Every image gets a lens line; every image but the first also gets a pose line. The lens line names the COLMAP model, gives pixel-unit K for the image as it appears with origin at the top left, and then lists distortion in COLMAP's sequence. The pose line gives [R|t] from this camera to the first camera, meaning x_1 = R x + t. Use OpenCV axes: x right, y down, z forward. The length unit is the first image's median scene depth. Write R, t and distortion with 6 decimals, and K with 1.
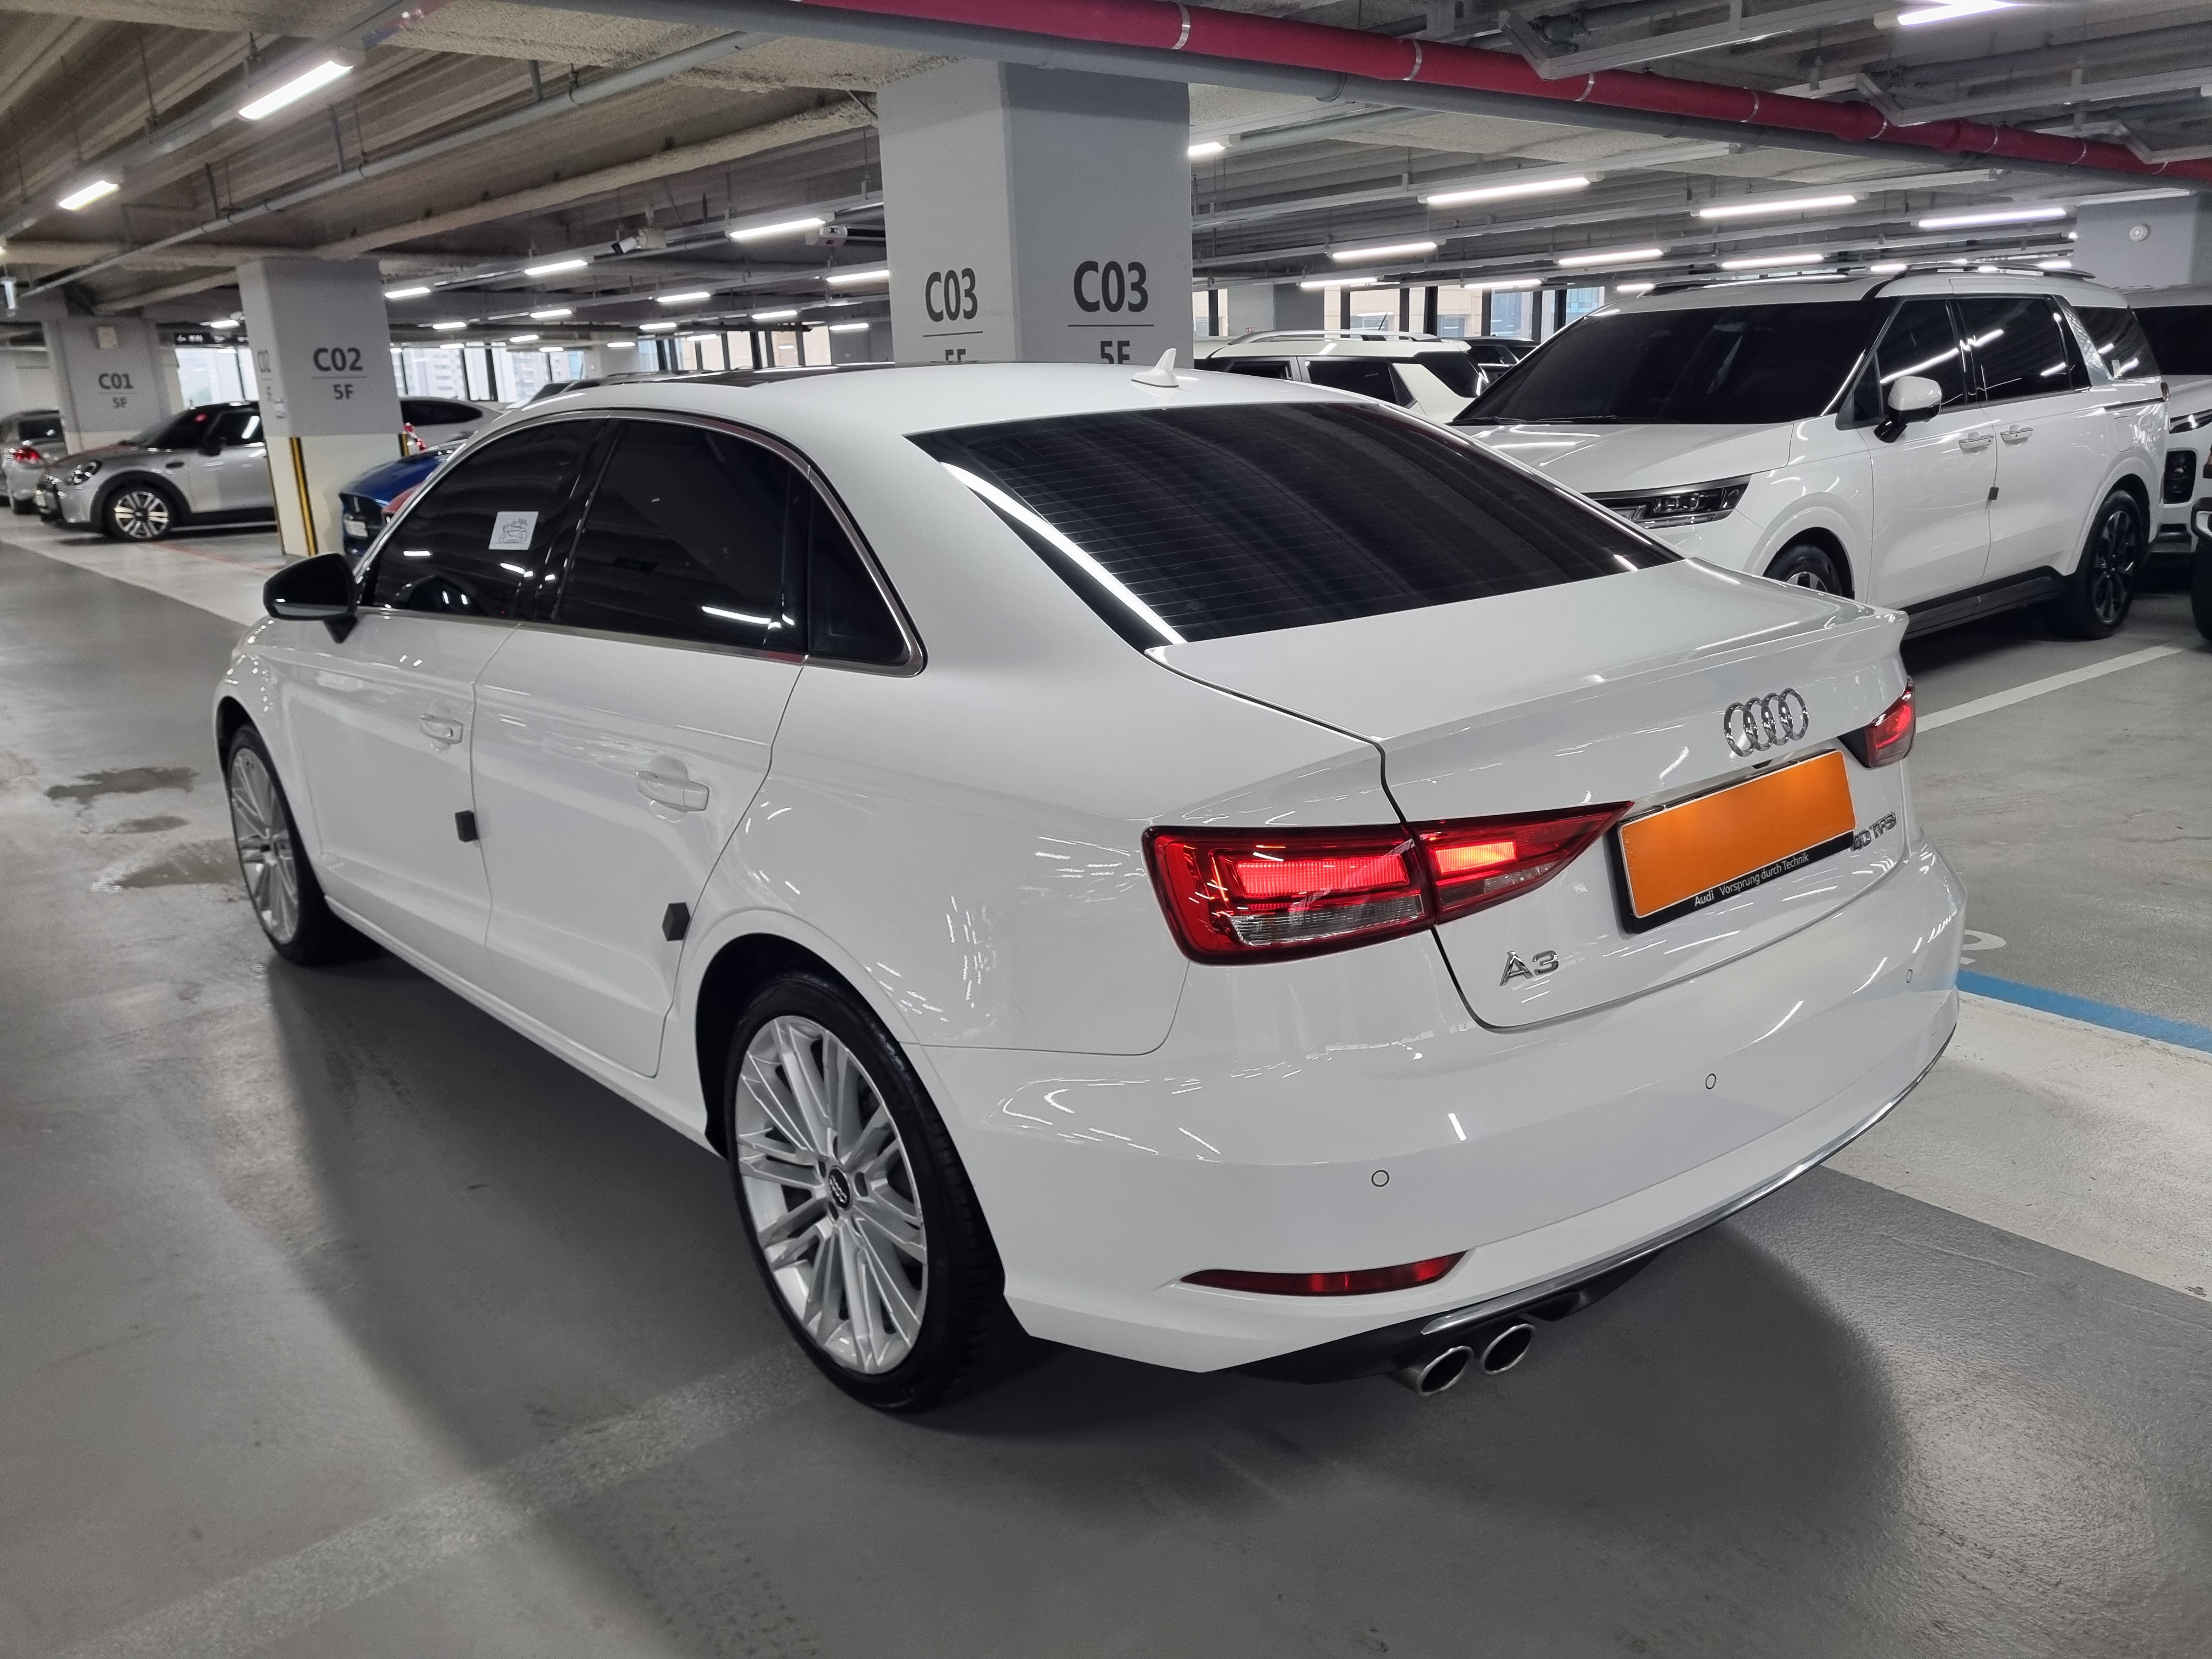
lens RADIAL K [[1665.5, 0, 1126.8], [0, 1665.5, 818.0], [0, 0, 1]] dist [0.079059, -0.089889]
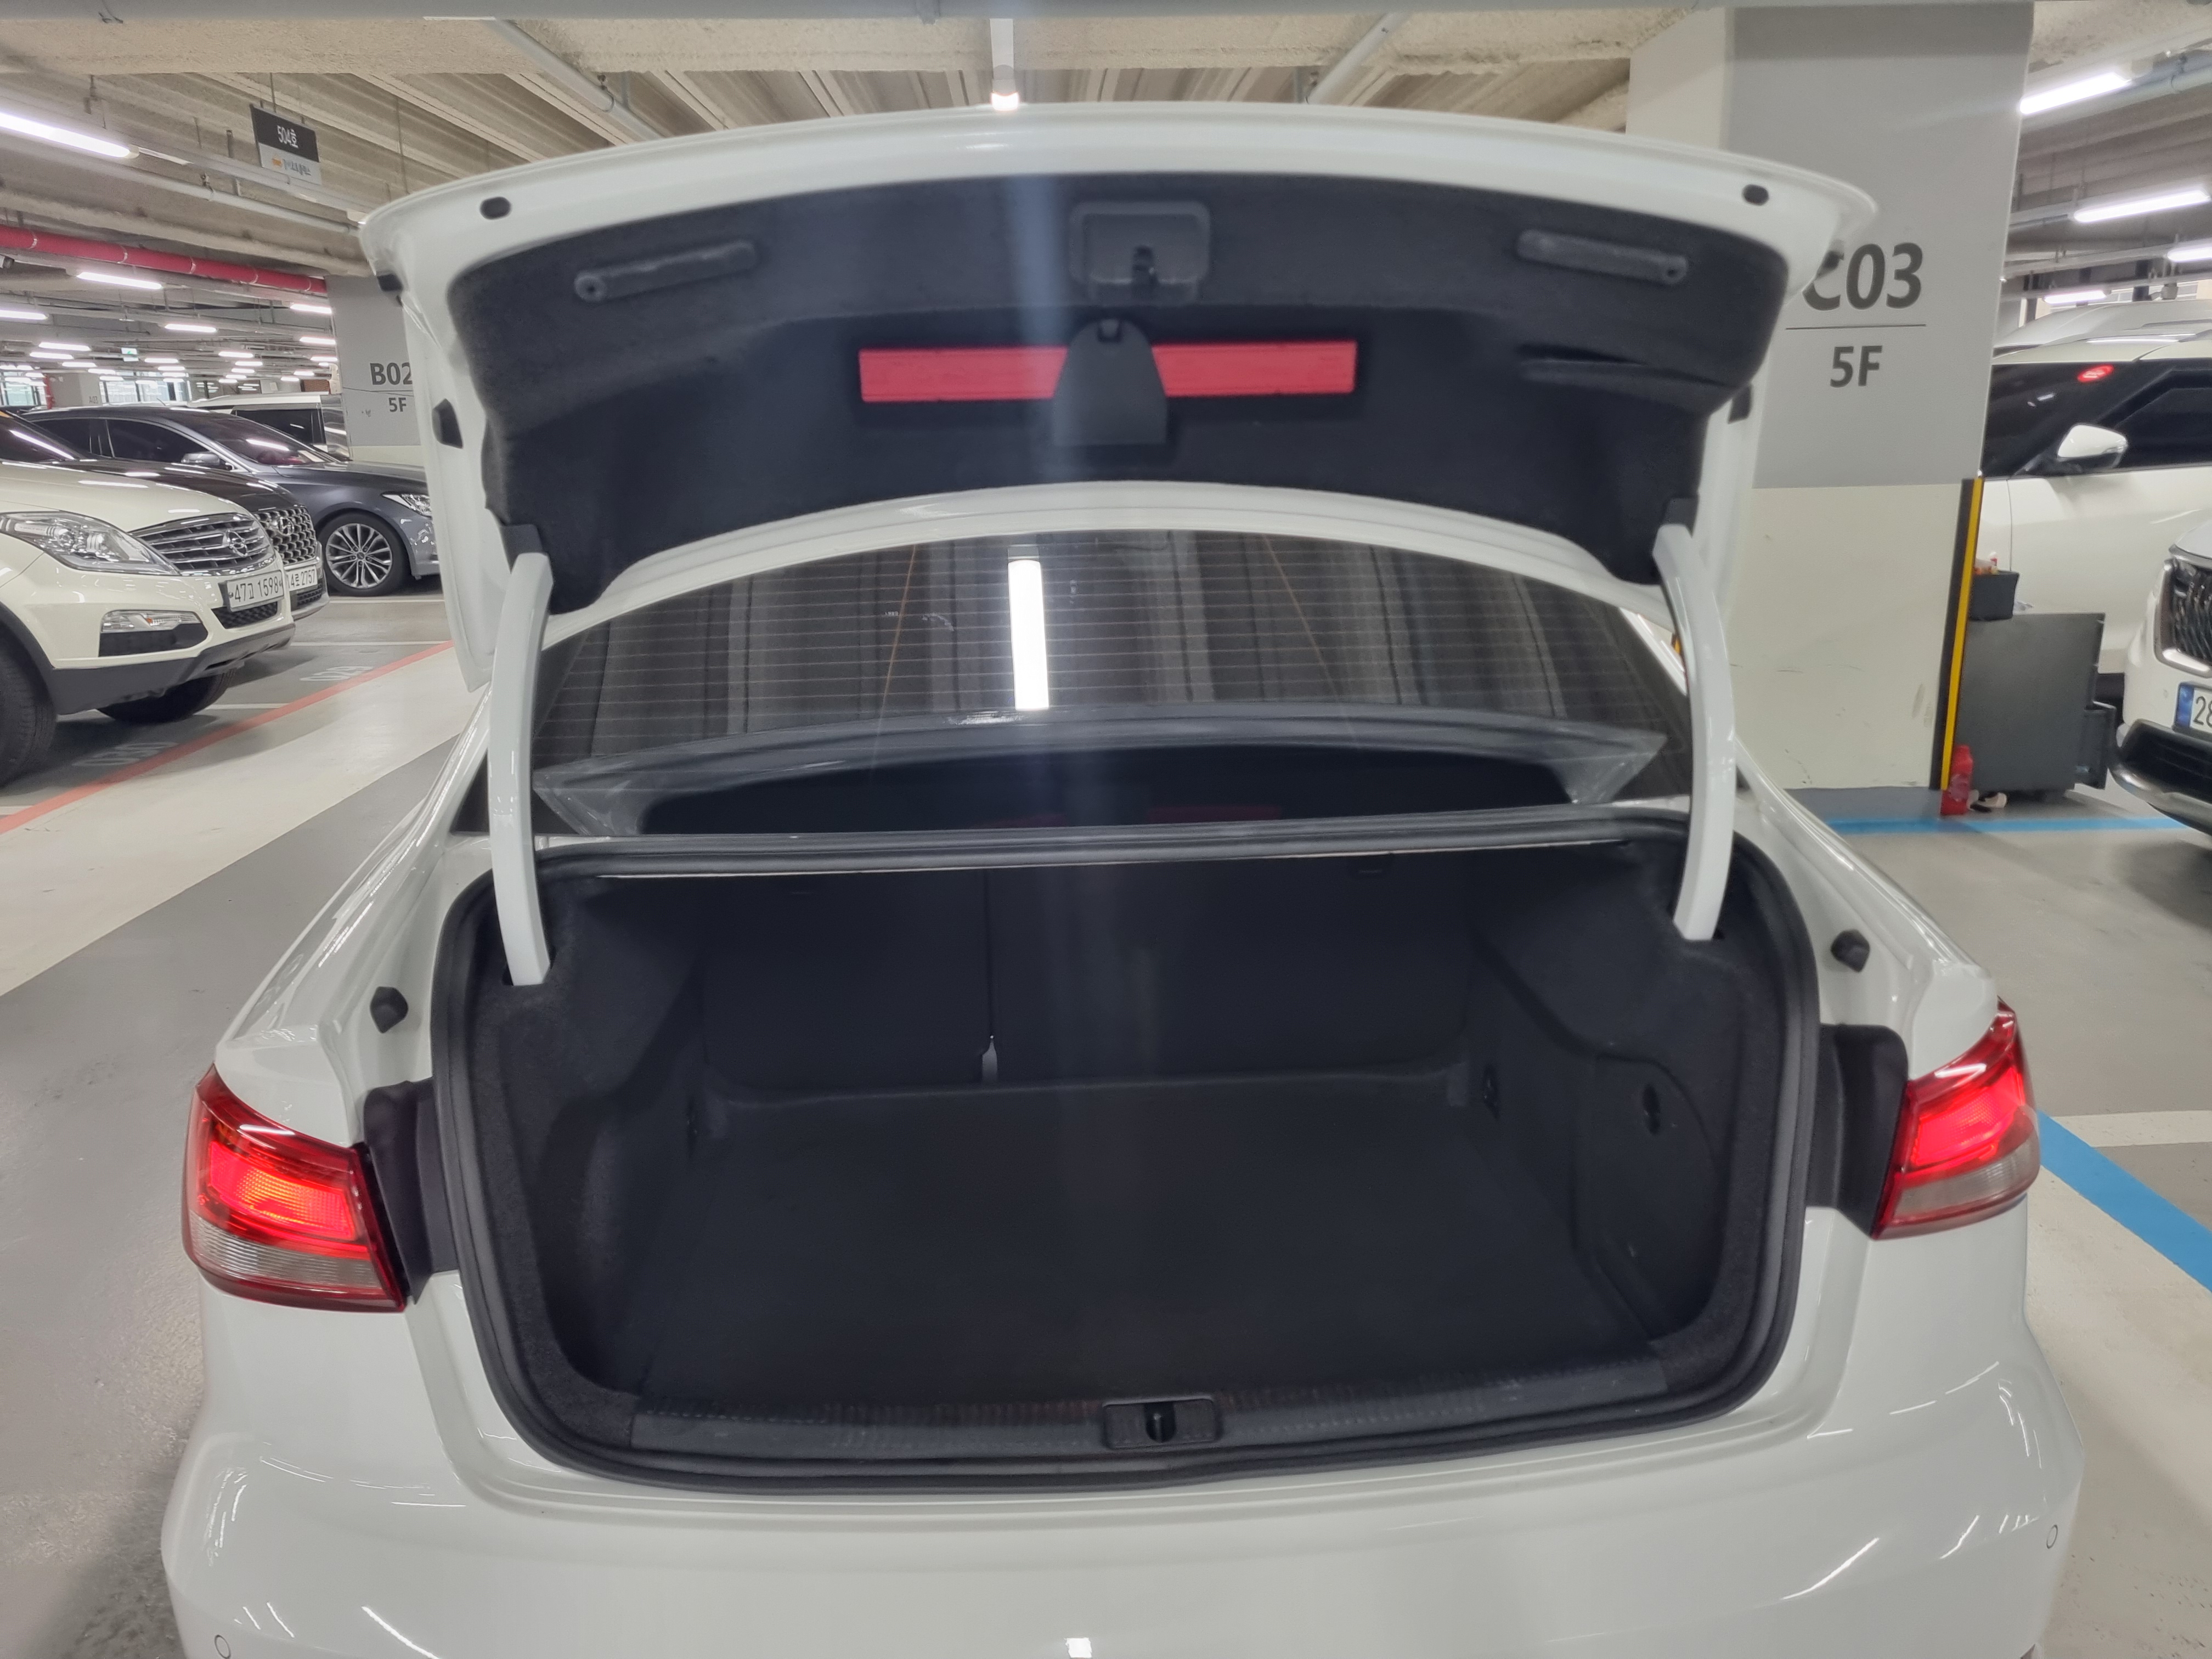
lens RADIAL K [[1652.5, 0, 1106.0], [0, 1652.5, 829.5], [0, 0, 1]] dist [0.085905, -0.083377]
pose [[0.791783, 0.169467, -0.586822, 0.221026], [-0.161930, 0.984602, 0.065854, -0.059456], [0.588947, 0.042882, 0.807033, 0.175678]]
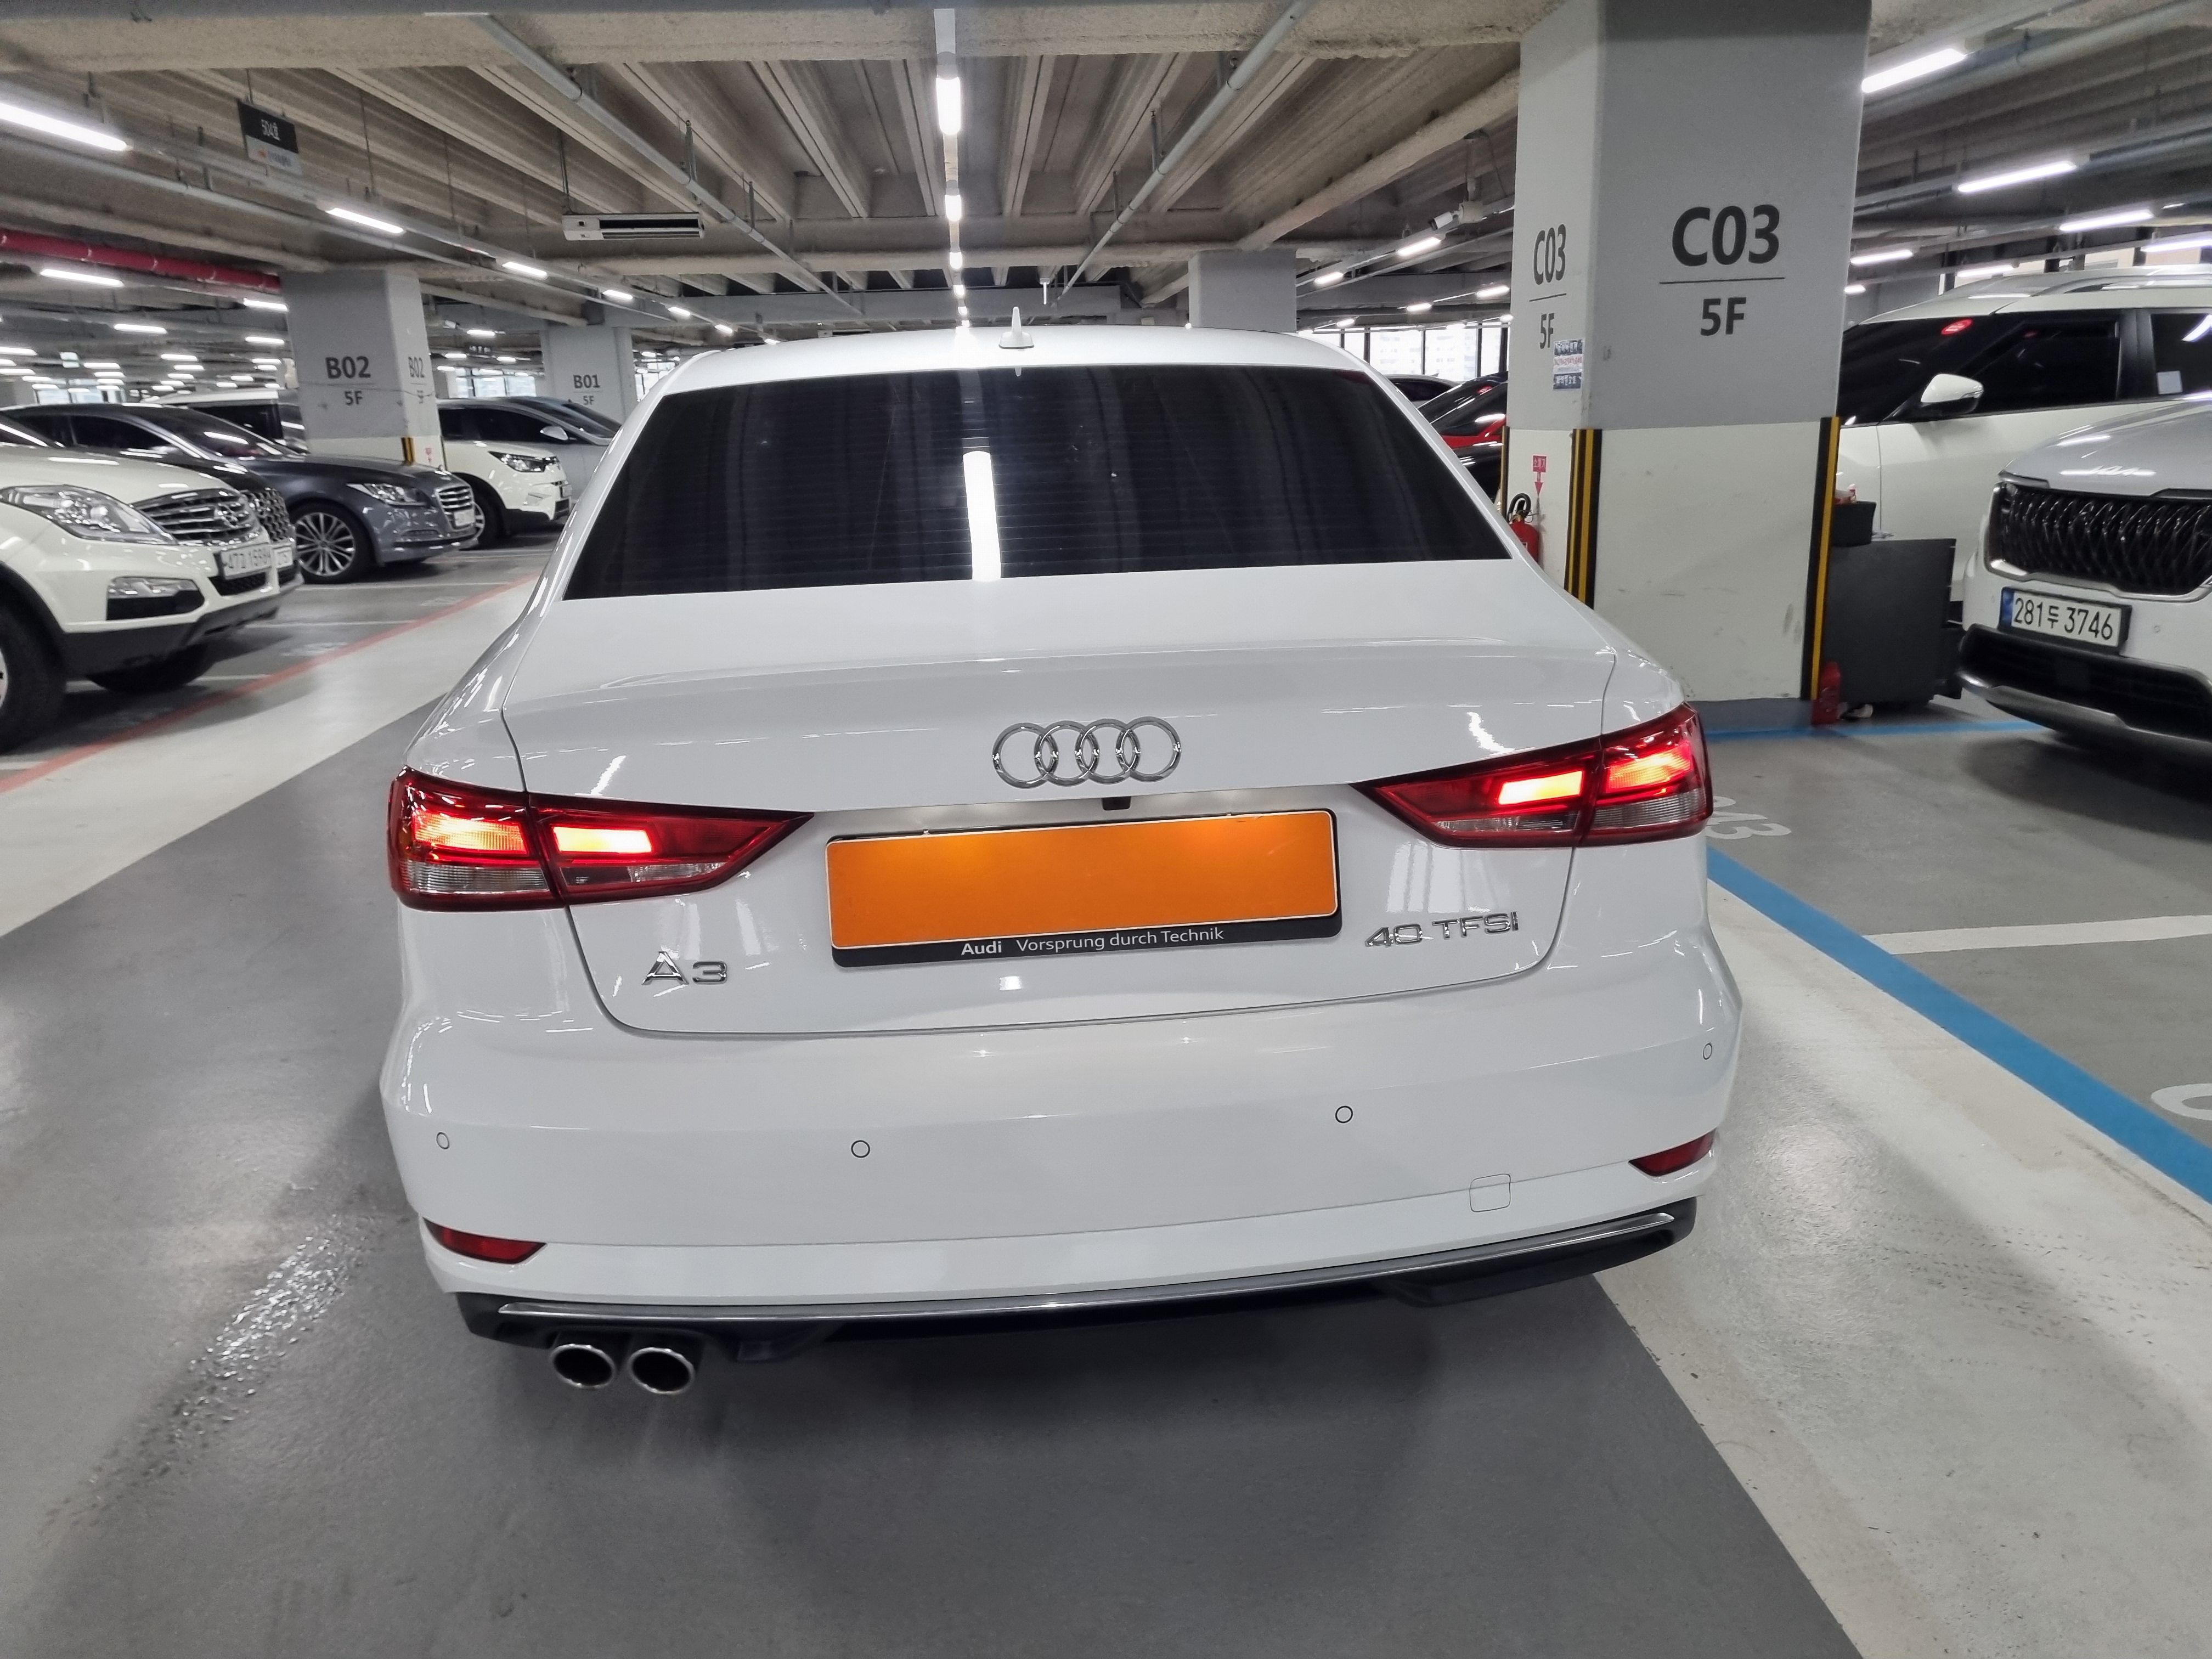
lens RADIAL K [[1668.0, 0, 1106.0], [0, 1668.0, 829.5], [0, 0, 1]] dist [0.072391, -0.068823]
pose [[0.810275, 0.151122, -0.566231, 0.279518], [-0.140543, 0.988094, 0.062597, -0.023593], [0.568949, 0.028859, 0.821867, 0.110574]]
